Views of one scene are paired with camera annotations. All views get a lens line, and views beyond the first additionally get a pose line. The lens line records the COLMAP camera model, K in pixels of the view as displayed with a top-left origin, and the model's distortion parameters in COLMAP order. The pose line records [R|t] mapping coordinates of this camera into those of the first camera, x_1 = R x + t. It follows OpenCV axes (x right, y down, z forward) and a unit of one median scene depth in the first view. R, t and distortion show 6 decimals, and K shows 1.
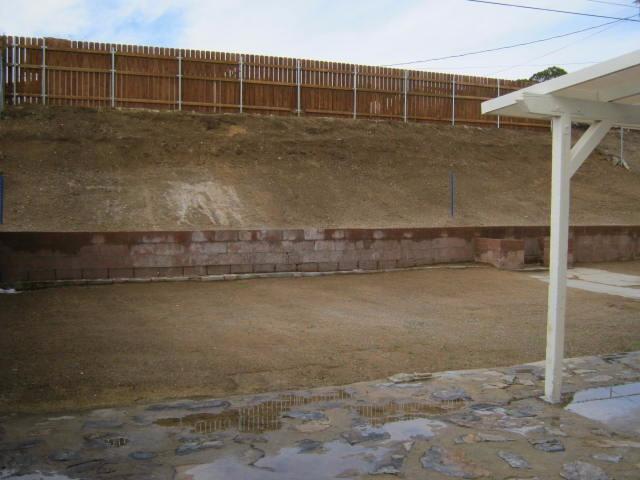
lens RADIAL K [[707.3, 0, 317.1], [0, 707.3, 237.8], [0, 0, 1]] dist [-0.090068, 0.000000]
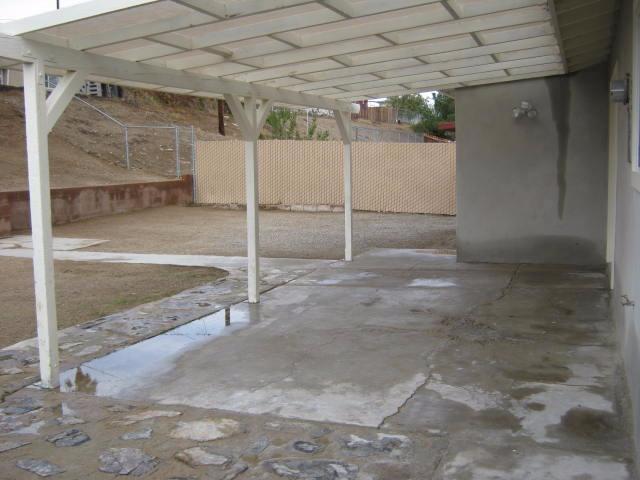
lens RADIAL K [[707.3, 0, 323.5], [0, 707.3, 240.9], [0, 0, 1]] dist [-0.090068, 0.000000]
pose [[0.689823, -0.100186, 0.717013, -0.037200], [0.061313, 0.994905, 0.080027, -0.000256], [-0.721378, -0.011242, 0.692451, 0.122974]]
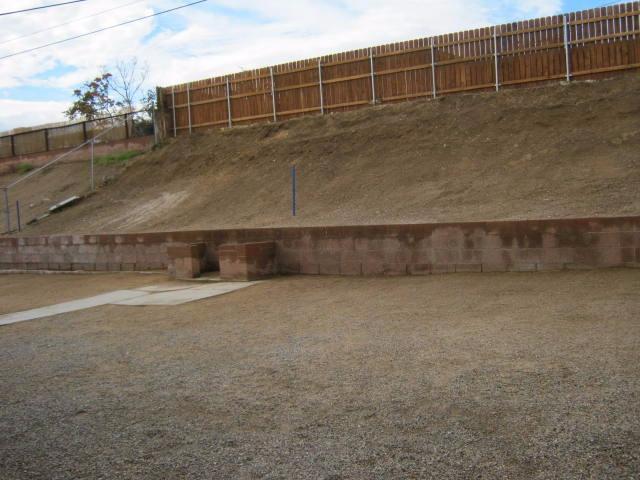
lens RADIAL K [[707.3, 0, 319.7], [0, 707.3, 241.2], [0, 0, 1]] dist [-0.090068, 0.000000]
pose [[0.560592, 0.009190, -0.828041, 2.651062], [0.015513, 0.999646, 0.021597, -0.047031], [0.827947, -0.024952, 0.560251, 1.468572]]
